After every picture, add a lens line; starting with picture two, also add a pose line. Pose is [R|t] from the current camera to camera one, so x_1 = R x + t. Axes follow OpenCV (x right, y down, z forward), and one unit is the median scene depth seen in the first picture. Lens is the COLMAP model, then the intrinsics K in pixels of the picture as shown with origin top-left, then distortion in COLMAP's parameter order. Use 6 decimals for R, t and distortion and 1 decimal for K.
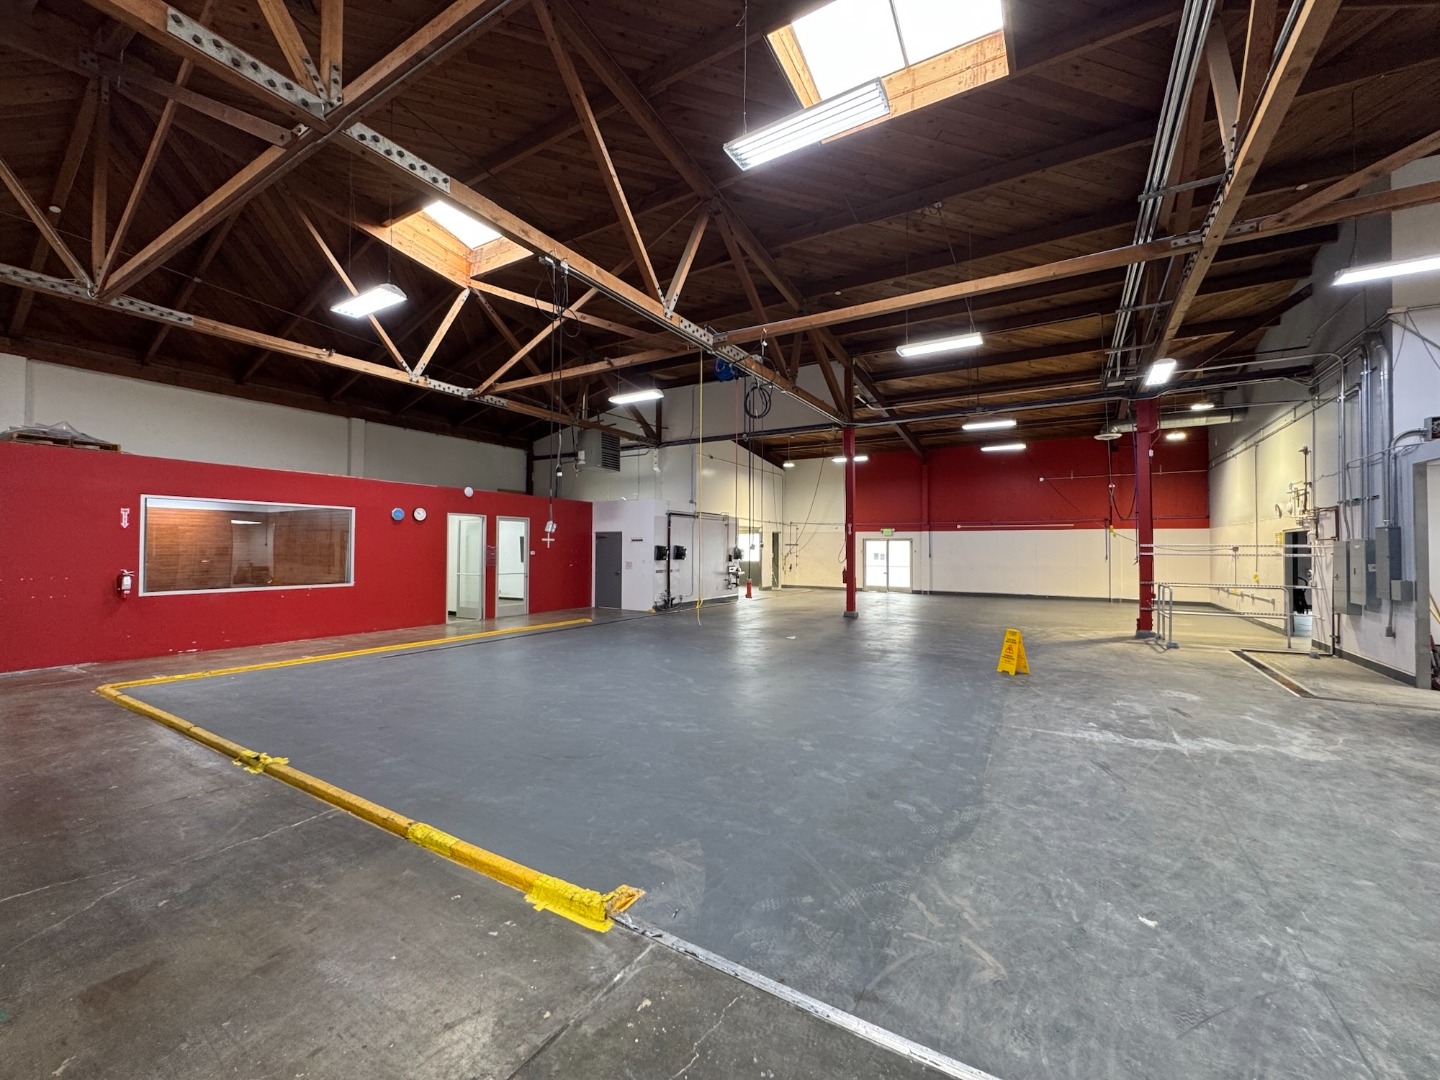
lens RADIAL K [[574.8, 0, 720.0], [0, 574.8, 540.0], [0, 0, 1]] dist [-0.001687, -0.000572]
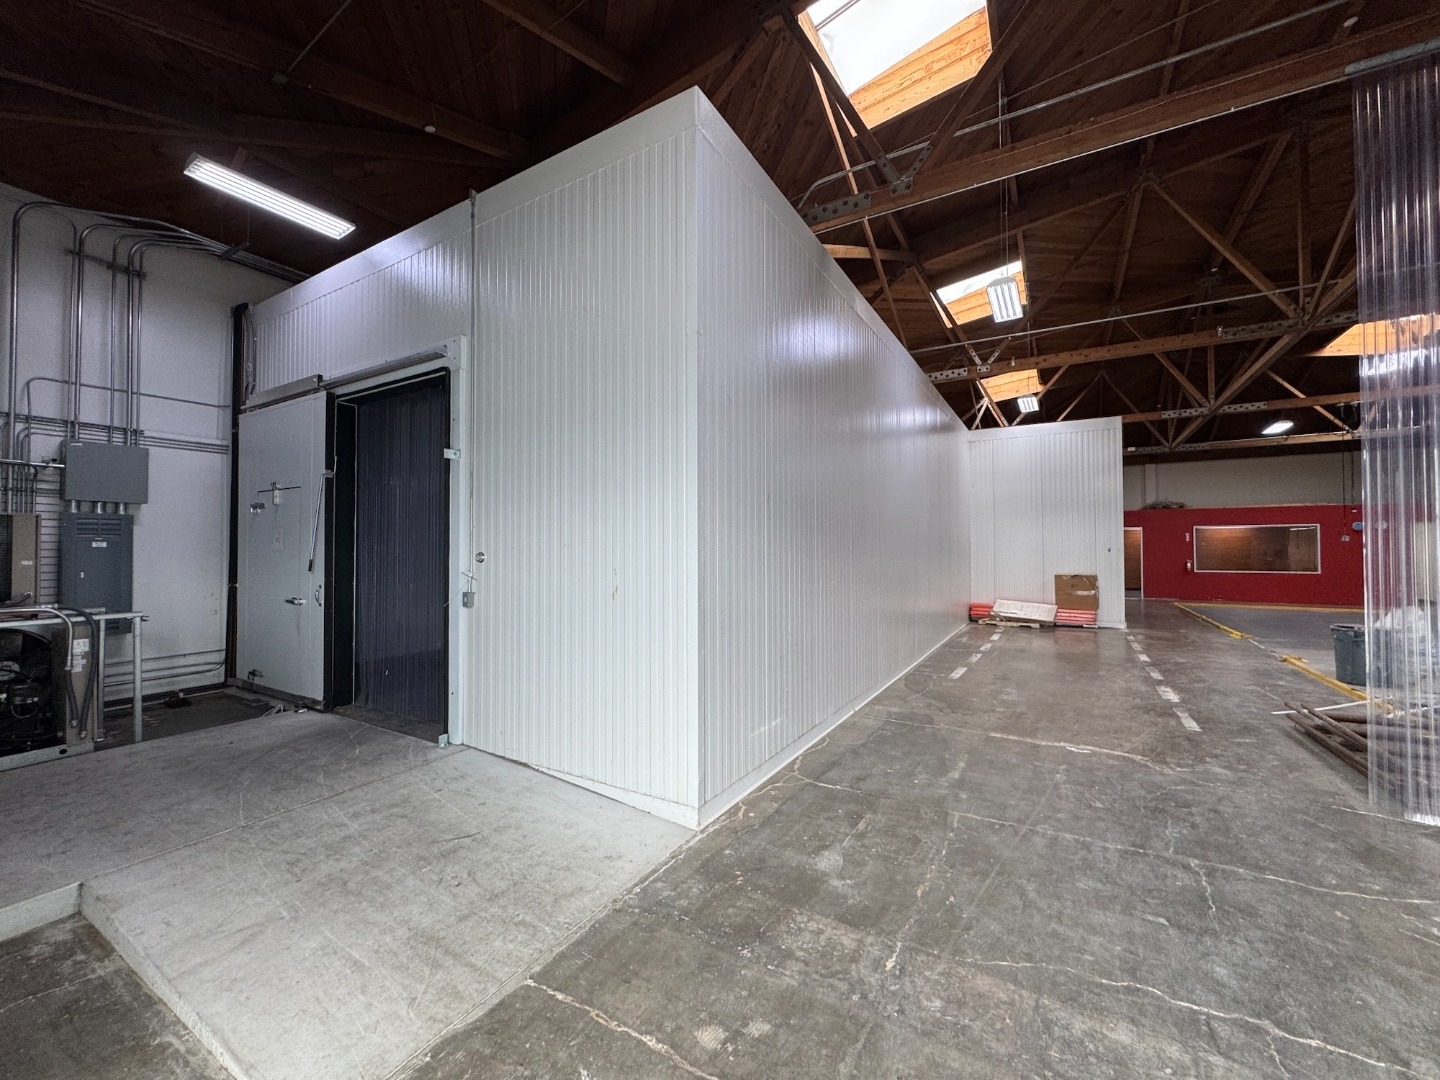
lens RADIAL K [[574.8, 0, 720.0], [0, 574.8, 540.0], [0, 0, 1]] dist [-0.001687, -0.000572]
pose [[0.004571, -0.025237, -0.999671, 0.646164], [0.018689, 0.999509, -0.025147, -0.002616], [0.999815, -0.018568, 0.005041, -0.454677]]
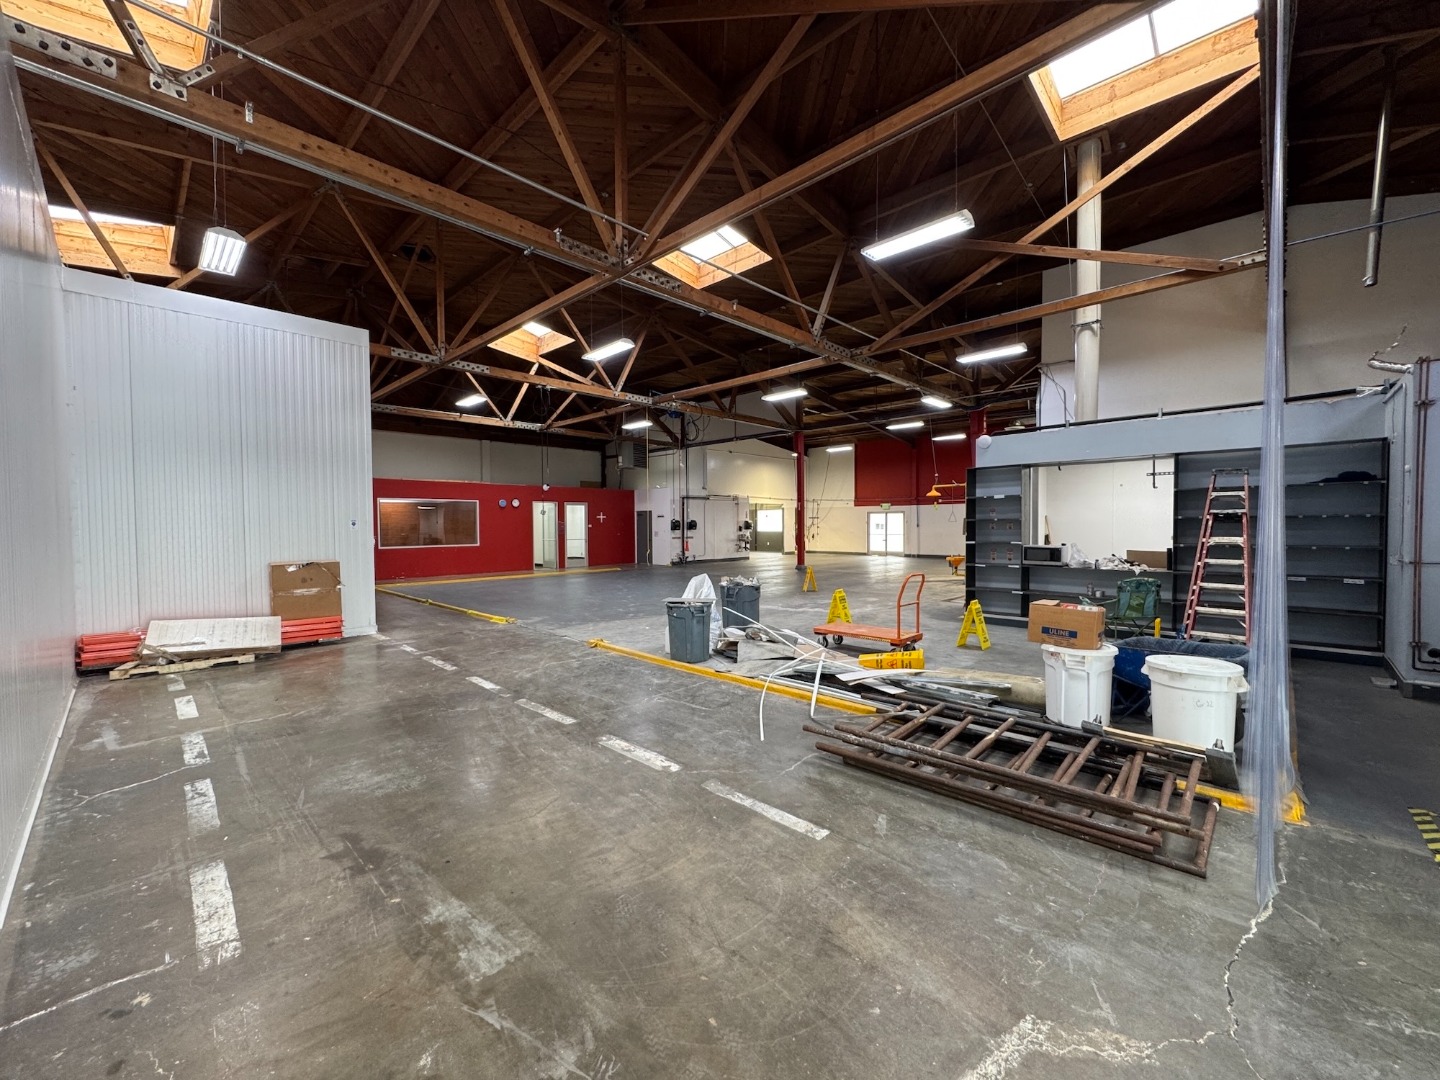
lens RADIAL K [[574.8, 0, 720.0], [0, 574.8, 540.0], [0, 0, 1]] dist [-0.001687, -0.000572]
pose [[0.974782, -0.004944, -0.223104, 0.317424], [0.015076, 0.998930, 0.043731, -0.001435], [0.222649, -0.045992, 0.973813, -0.365369]]
